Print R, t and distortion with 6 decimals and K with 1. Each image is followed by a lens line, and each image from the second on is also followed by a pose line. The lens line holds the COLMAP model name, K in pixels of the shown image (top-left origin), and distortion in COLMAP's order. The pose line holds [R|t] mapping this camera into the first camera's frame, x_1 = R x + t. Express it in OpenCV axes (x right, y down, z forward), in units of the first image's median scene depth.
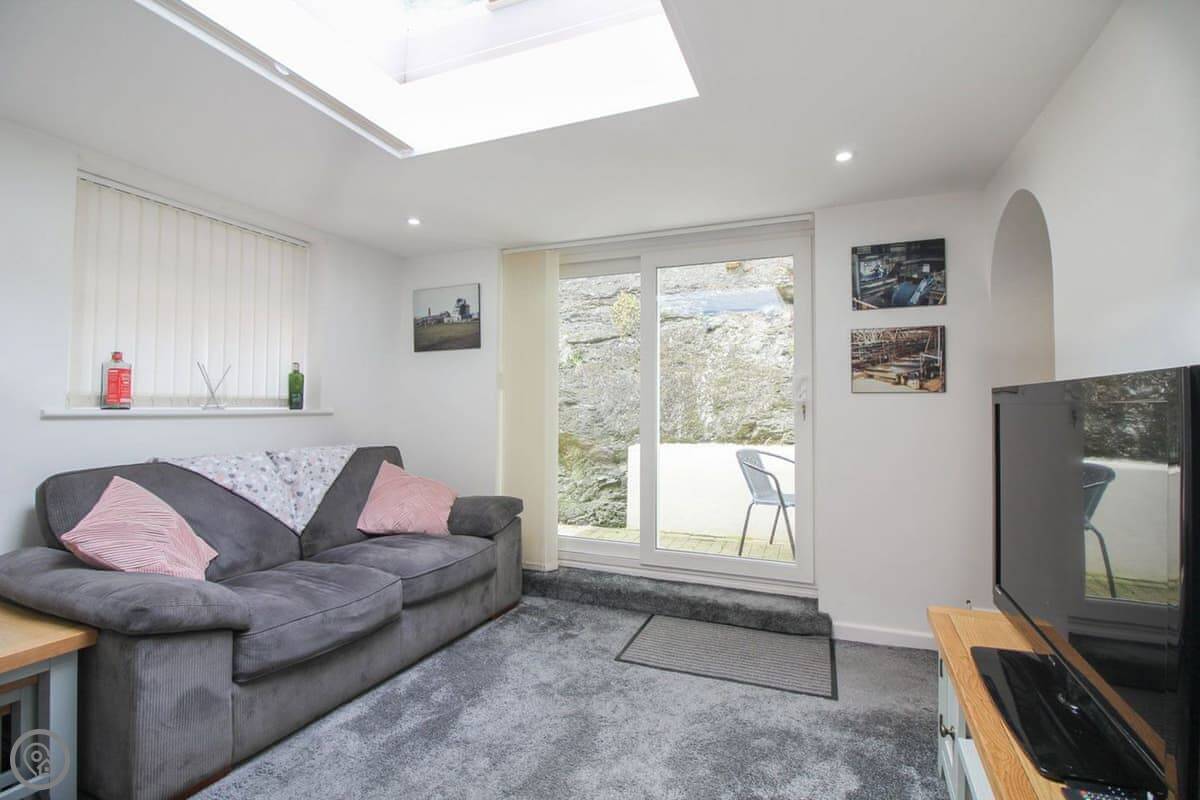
lens RADIAL K [[578.0, 0, 598.9], [0, 578.0, 388.6], [0, 0, 1]] dist [0.000380, -0.010238]
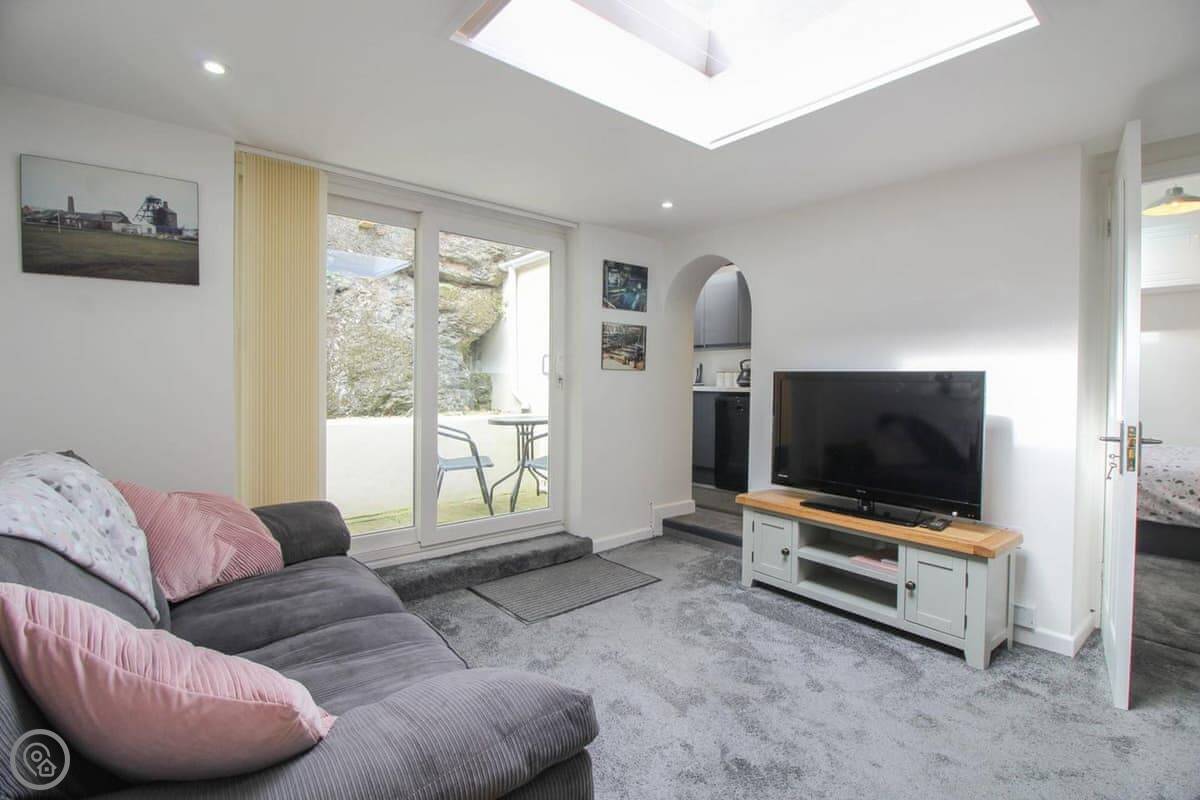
lens RADIAL K [[578.0, 0, 611.8], [0, 578.0, 391.9], [0, 0, 1]] dist [0.000380, -0.010238]
pose [[0.433736, -0.017278, 0.900875, -0.681073], [-0.036759, 0.998644, 0.036851, 0.008393], [-0.900290, -0.049099, 0.432512, 0.356832]]
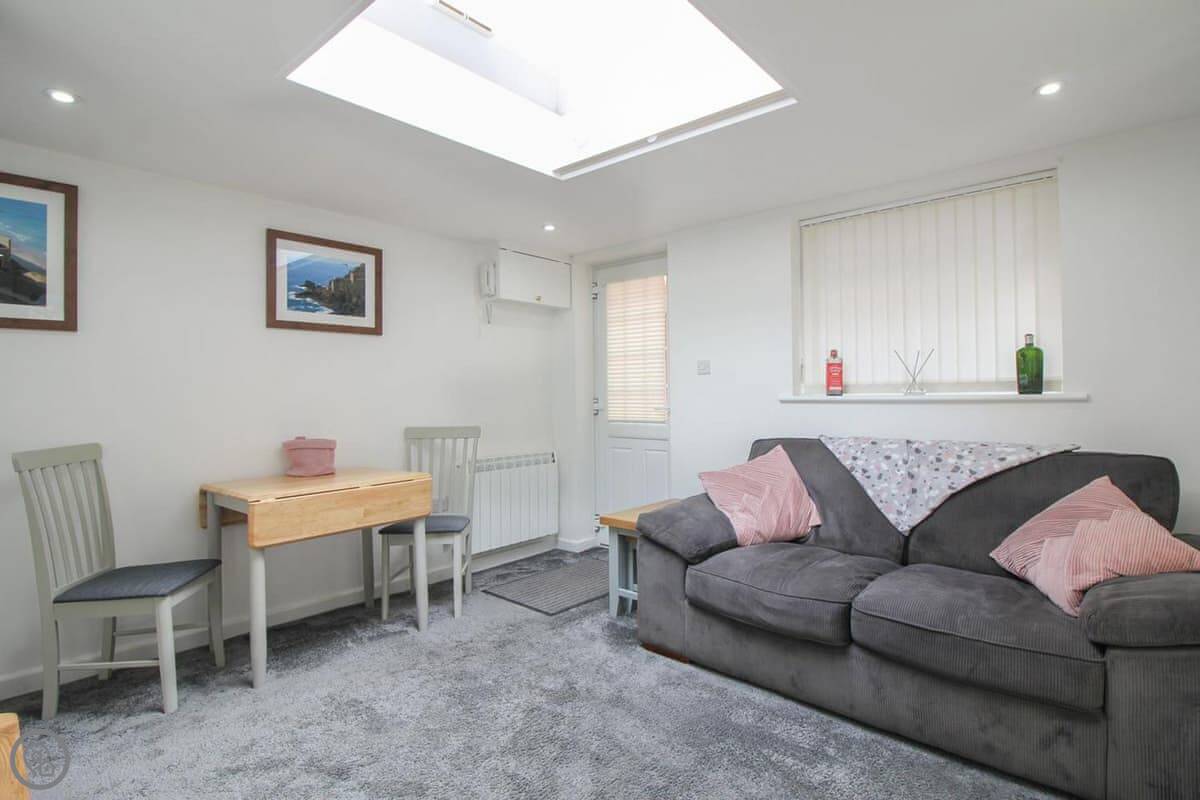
lens RADIAL K [[578.0, 0, 608.9], [0, 578.0, 389.1], [0, 0, 1]] dist [0.000380, -0.010238]
pose [[-0.322018, -0.008951, -0.946691, 0.430777], [0.040615, 0.998904, -0.023260, 0.026362], [0.945862, -0.045940, -0.321301, 0.775403]]
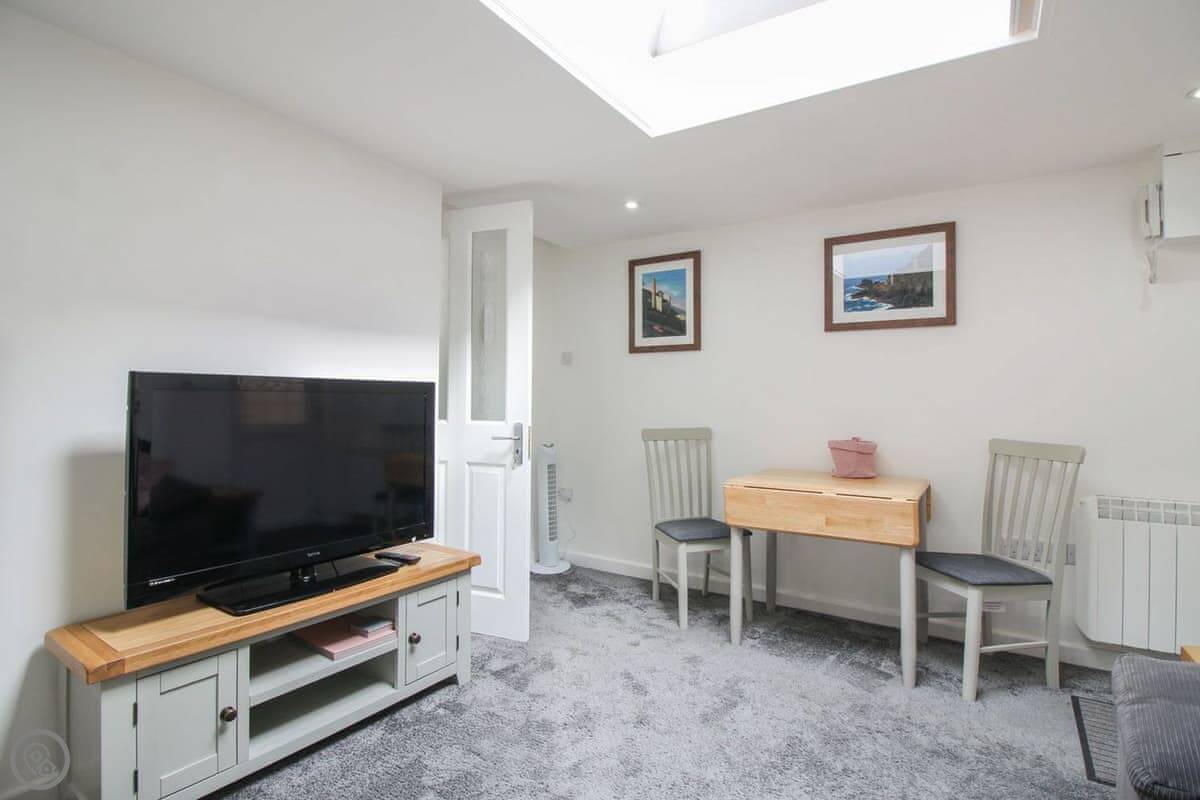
lens RADIAL K [[578.0, 0, 614.3], [0, 578.0, 386.0], [0, 0, 1]] dist [0.000380, -0.010238]
pose [[-0.987632, -0.007252, 0.156622, -0.077837], [-0.015081, 0.998692, -0.048856, 0.029859], [-0.156063, -0.050613, -0.986450, 0.993810]]
